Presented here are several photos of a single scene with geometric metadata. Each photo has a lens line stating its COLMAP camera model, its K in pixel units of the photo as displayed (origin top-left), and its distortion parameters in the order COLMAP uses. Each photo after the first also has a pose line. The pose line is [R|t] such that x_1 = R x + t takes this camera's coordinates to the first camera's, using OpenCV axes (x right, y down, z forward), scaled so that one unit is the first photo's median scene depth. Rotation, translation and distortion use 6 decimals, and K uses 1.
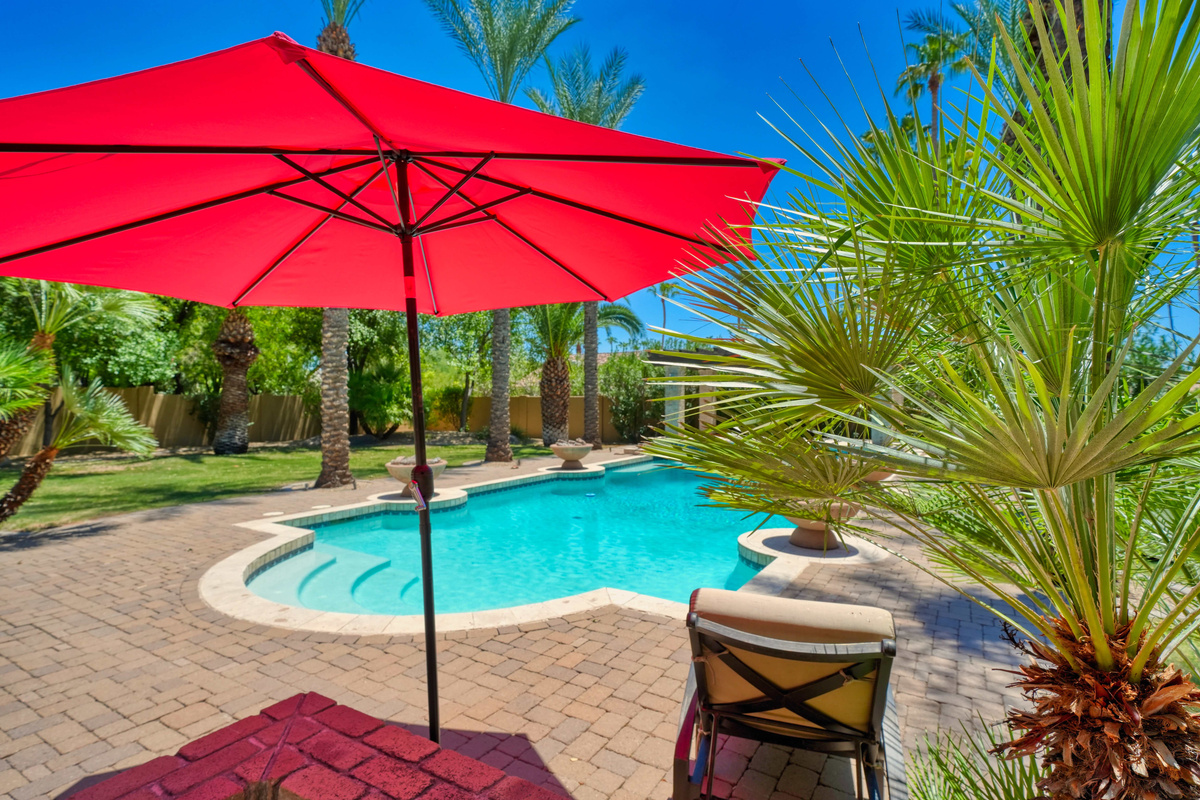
lens RADIAL K [[571.3, 0, 598.5], [0, 571.3, 404.0], [0, 0, 1]] dist [0.024500, 0.000058]
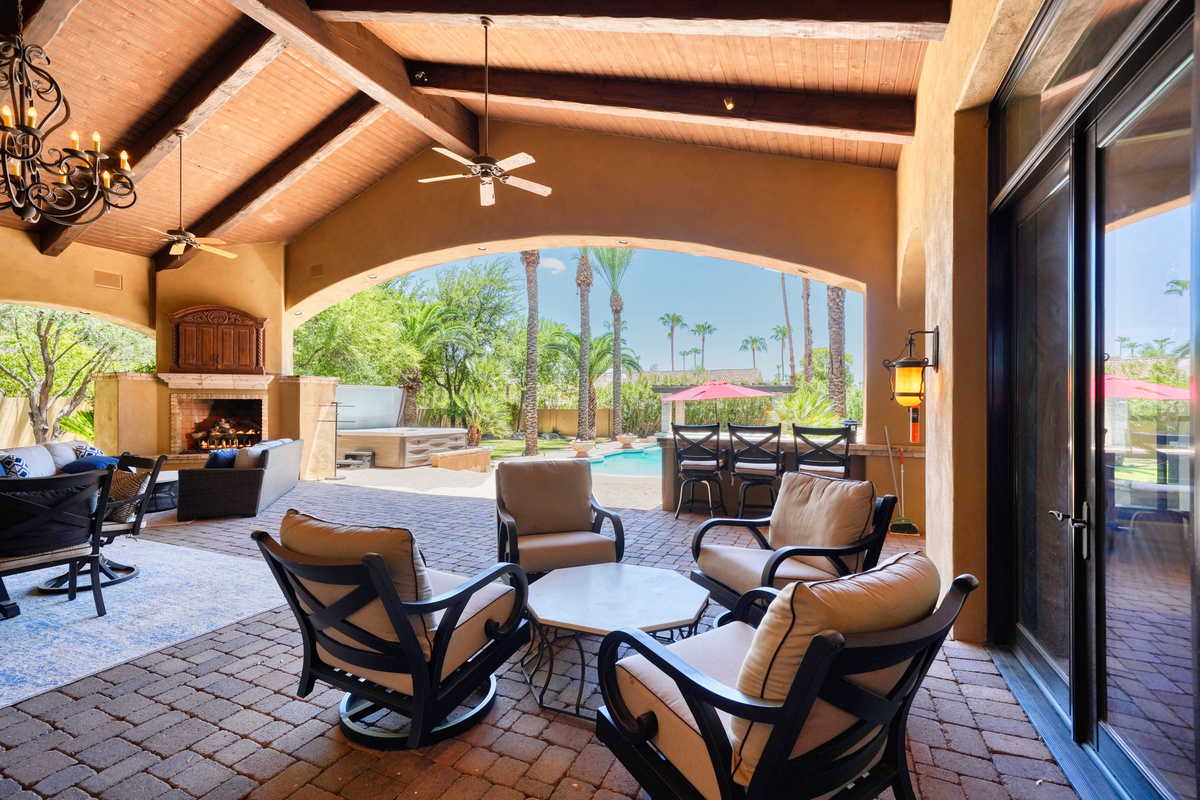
lens RADIAL K [[529.0, 0, 592.9], [0, 529.0, 402.5], [0, 0, 1]] dist [0.006878, 0.001662]
pose [[0.990584, -0.000498, 0.136907, -0.380812], [0.002856, 0.999851, -0.017028, -0.012078], [-0.136878, 0.017258, 0.990438, -0.714728]]
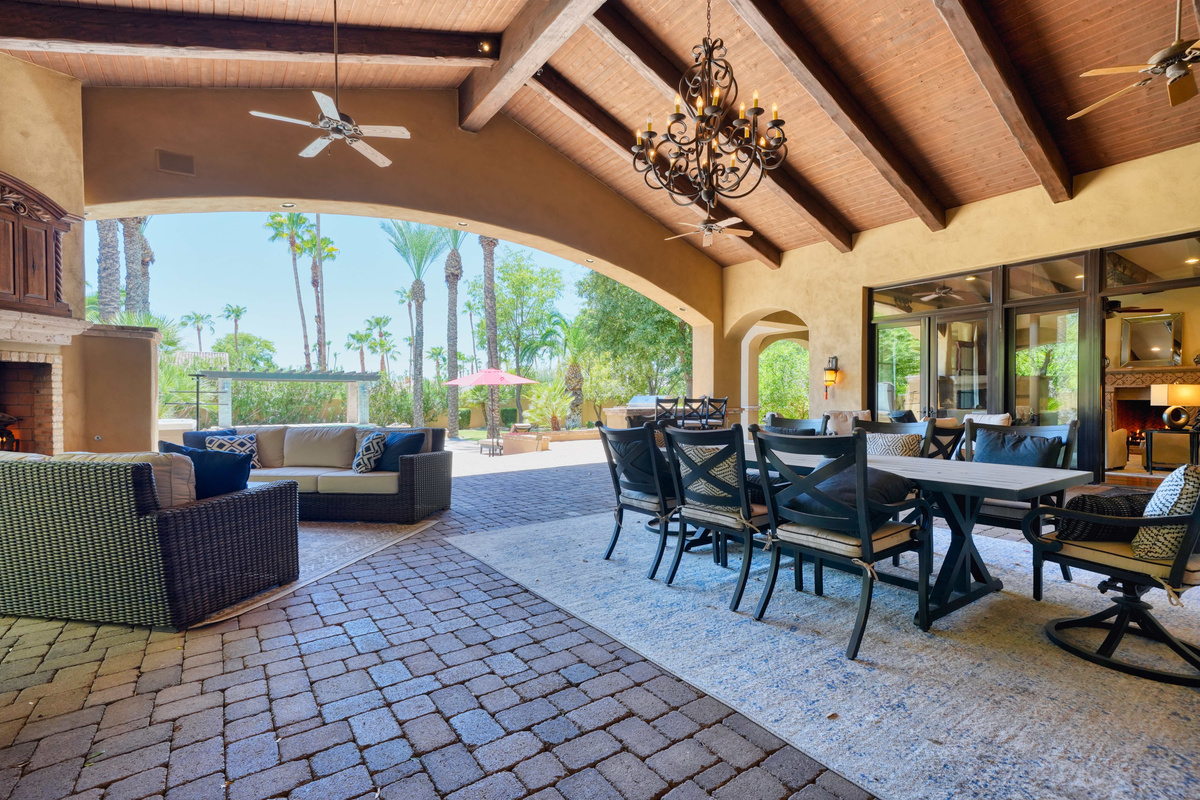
lens RADIAL K [[540.9, 0, 599.0], [0, 540.9, 405.7], [0, 0, 1]] dist [0.009590, 0.000035]
pose [[0.363817, -0.014003, 0.931365, -0.957433], [0.012822, 0.999868, 0.010024, 0.002026], [-0.931382, 0.008295, 0.363949, -0.453746]]
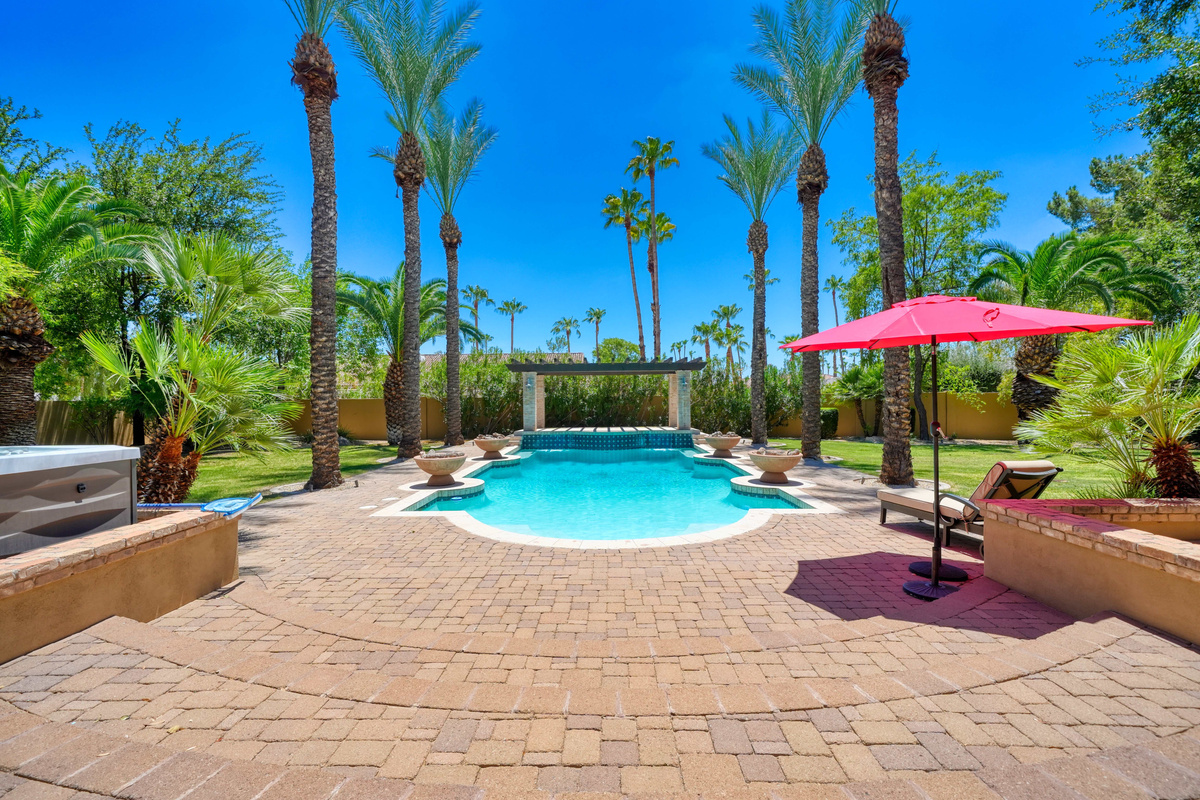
lens RADIAL K [[540.9, 0, 593.9], [0, 540.9, 401.5], [0, 0, 1]] dist [0.009590, 0.000035]
pose [[0.849937, -0.014864, 0.526674, -0.425619], [0.019084, 0.999815, -0.002580, 0.001938], [-0.526538, 0.012244, 0.850063, -0.059480]]
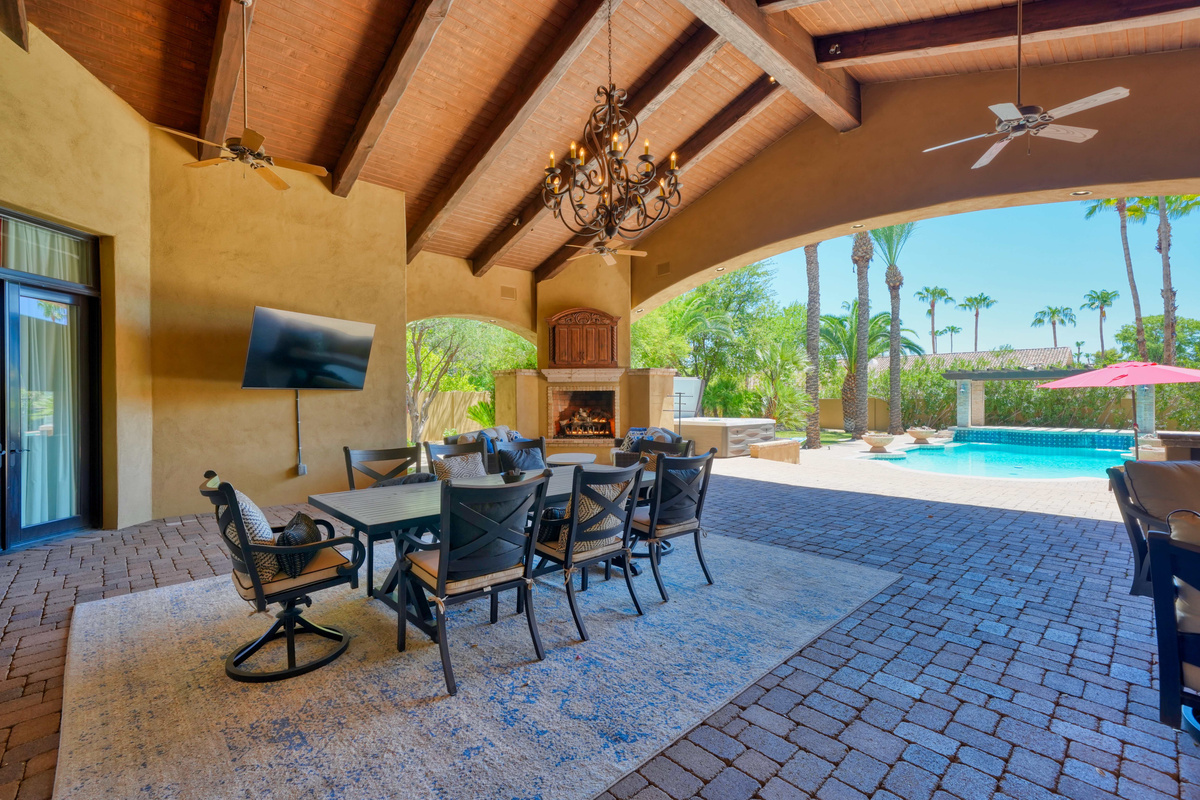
lens RADIAL K [[529.0, 0, 588.3], [0, 529.0, 399.8], [0, 0, 1]] dist [0.006878, 0.001662]
pose [[0.968580, -0.005652, -0.248637, -0.570153], [0.004462, 0.999976, -0.005348, -0.012223], [0.248661, 0.004070, 0.968582, -0.718945]]
